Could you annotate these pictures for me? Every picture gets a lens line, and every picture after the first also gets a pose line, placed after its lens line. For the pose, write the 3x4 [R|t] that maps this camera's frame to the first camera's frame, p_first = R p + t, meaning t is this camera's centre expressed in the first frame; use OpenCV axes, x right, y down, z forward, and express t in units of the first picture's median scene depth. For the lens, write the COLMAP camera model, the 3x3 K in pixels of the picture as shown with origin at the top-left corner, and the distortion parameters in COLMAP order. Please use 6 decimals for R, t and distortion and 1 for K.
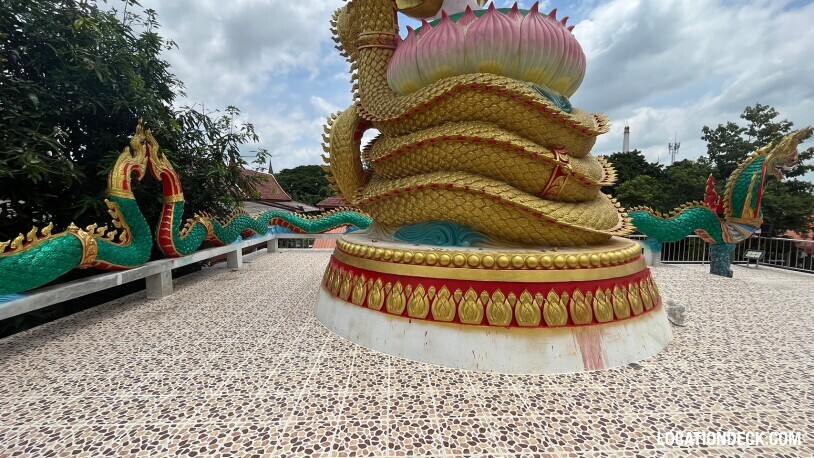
lens RADIAL K [[336.4, 0, 407.0], [0, 336.4, 229.0], [0, 0, 1]] dist [-0.001002, 0.000216]
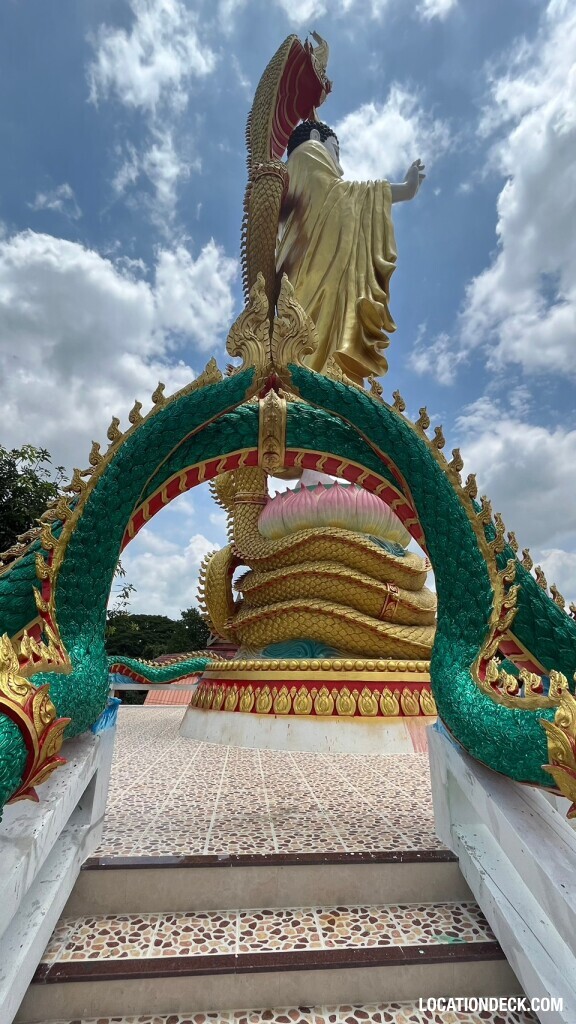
lens RADIAL K [[423.2, 0, 288.0], [0, 423.2, 512.0], [0, 0, 1]] dist [-0.001002, 0.000216]
pose [[0.998770, 0.023362, 0.043745, -0.025987], [-0.003342, 0.911795, -0.410631, 0.191647], [-0.049479, 0.409980, 0.910752, -0.597742]]
